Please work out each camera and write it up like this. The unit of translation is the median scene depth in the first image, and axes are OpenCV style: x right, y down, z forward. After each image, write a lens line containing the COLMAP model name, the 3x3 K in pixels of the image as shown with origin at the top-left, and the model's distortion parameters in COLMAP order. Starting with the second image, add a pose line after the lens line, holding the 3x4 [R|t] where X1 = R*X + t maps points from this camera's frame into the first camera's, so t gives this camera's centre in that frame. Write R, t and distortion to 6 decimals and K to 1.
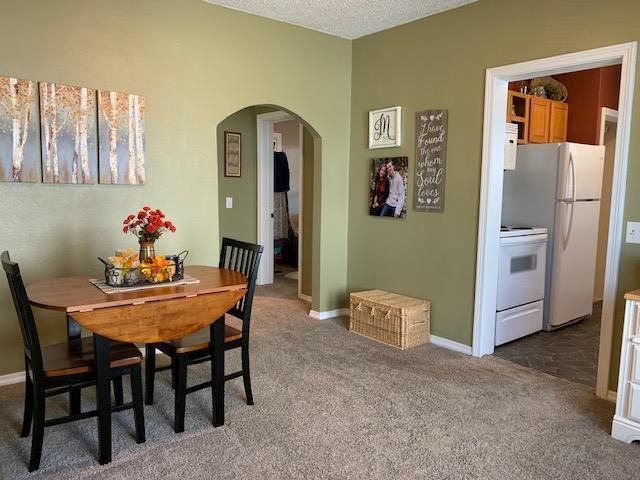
lens RADIAL K [[499.9, 0, 320.0], [0, 499.9, 240.0], [0, 0, 1]] dist [0.055310, -0.039519]
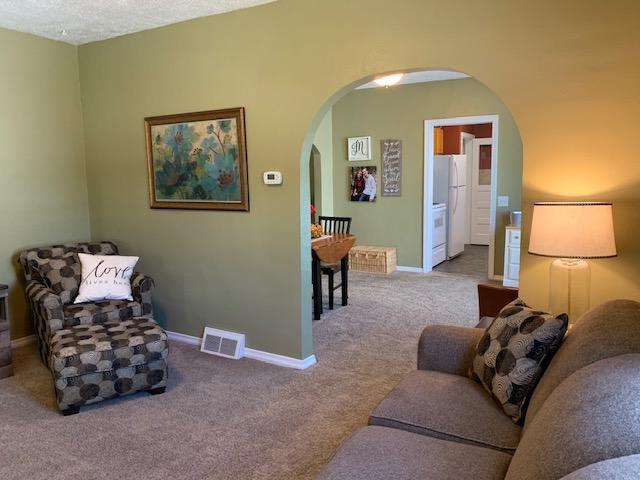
lens RADIAL K [[499.9, 0, 320.0], [0, 499.9, 240.0], [0, 0, 1]] dist [0.055310, -0.039519]
pose [[0.937477, -0.078949, 0.338976, -0.610102], [0.070403, 0.996815, 0.037453, 0.010305], [-0.340853, -0.011247, 0.940049, -0.553319]]
